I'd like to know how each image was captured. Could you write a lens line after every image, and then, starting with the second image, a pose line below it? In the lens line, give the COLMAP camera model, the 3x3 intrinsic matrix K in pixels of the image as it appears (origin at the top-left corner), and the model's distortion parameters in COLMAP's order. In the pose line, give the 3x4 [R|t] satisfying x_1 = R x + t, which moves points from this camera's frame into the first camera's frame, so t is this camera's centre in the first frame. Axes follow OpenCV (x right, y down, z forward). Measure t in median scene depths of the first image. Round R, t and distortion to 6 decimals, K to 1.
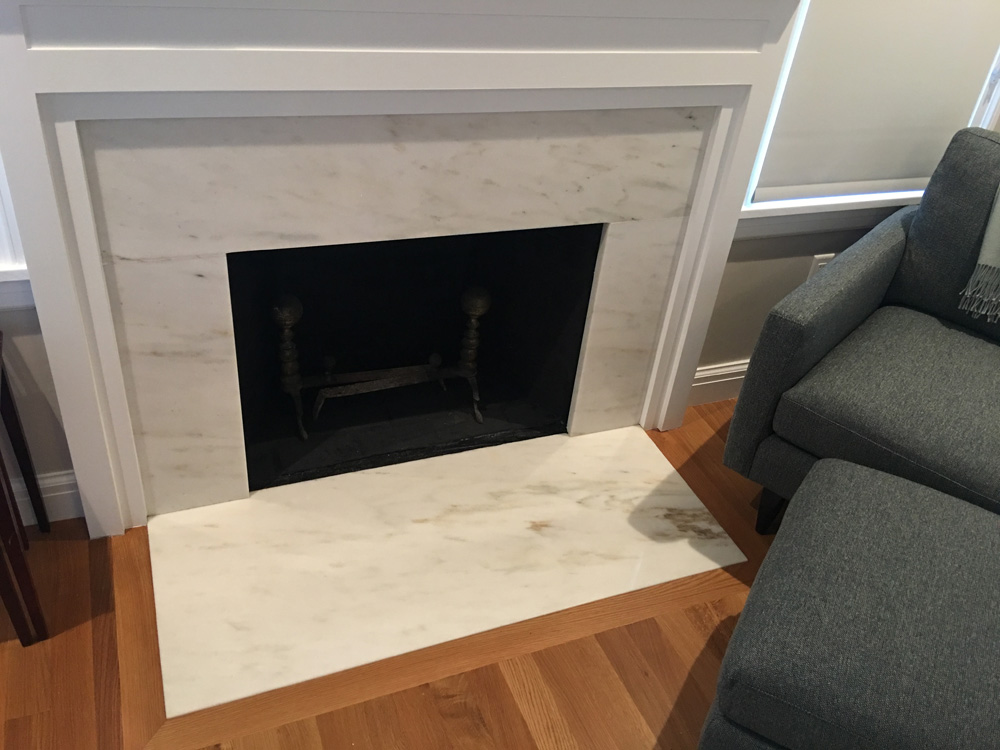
lens RADIAL K [[845.5, 0, 502.1], [0, 845.5, 370.4], [0, 0, 1]] dist [0.075272, -0.115051]
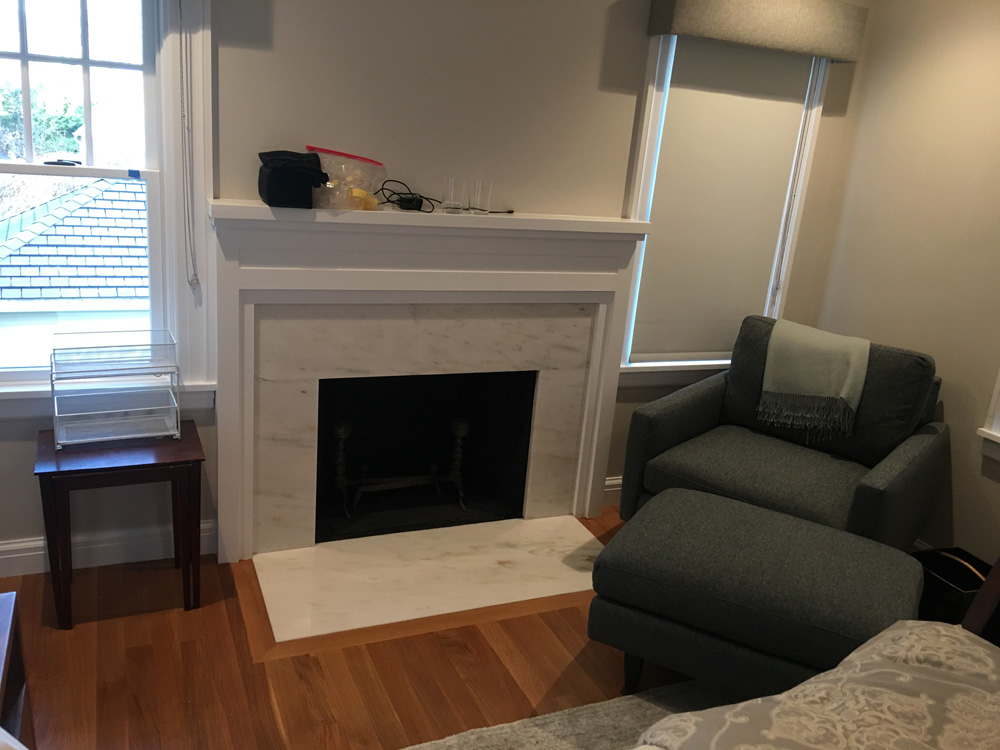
lens RADIAL K [[845.5, 0, 502.1], [0, 845.5, 370.4], [0, 0, 1]] dist [0.075272, -0.115051]
pose [[0.999576, -0.020859, 0.020302, 0.018801], [0.026021, 0.952931, -0.302068, 0.332580], [-0.013046, 0.302469, 0.953070, -0.595037]]
